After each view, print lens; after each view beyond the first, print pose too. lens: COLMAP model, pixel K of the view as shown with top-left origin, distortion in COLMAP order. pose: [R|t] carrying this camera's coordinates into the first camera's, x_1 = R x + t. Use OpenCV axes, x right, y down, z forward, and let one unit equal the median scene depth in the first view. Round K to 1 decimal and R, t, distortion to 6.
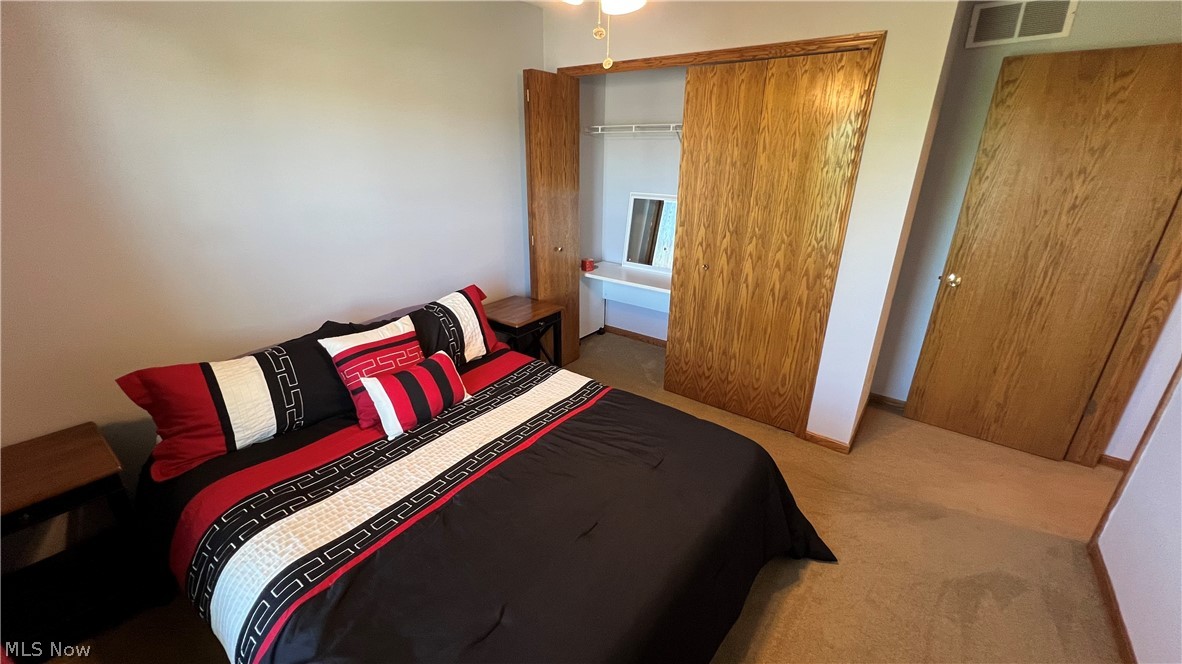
lens RADIAL K [[473.6, 0, 593.4], [0, 473.6, 329.0], [0, 0, 1]] dist [-0.001990, -0.000251]
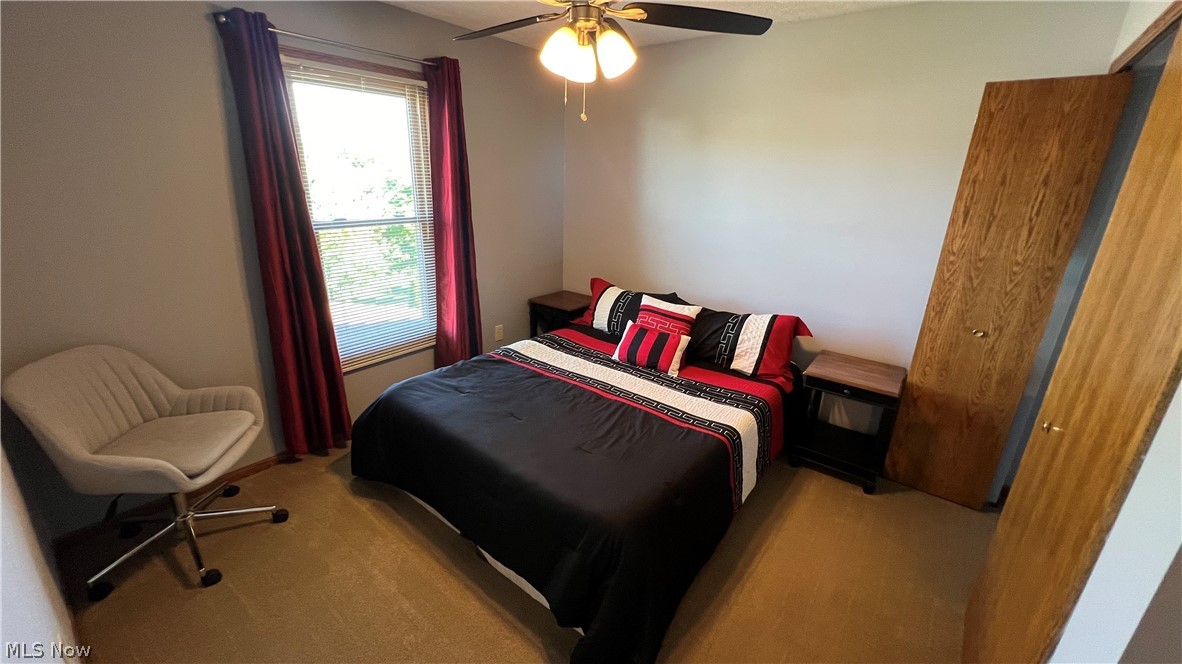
lens RADIAL K [[473.6, 0, 593.4], [0, 473.6, 329.0], [0, 0, 1]] dist [-0.001990, -0.000251]
pose [[-0.025582, 0.295938, -0.954865, 0.928768], [-0.379958, 0.880615, 0.283106, -0.244669], [0.924650, 0.370051, 0.089916, 0.666276]]
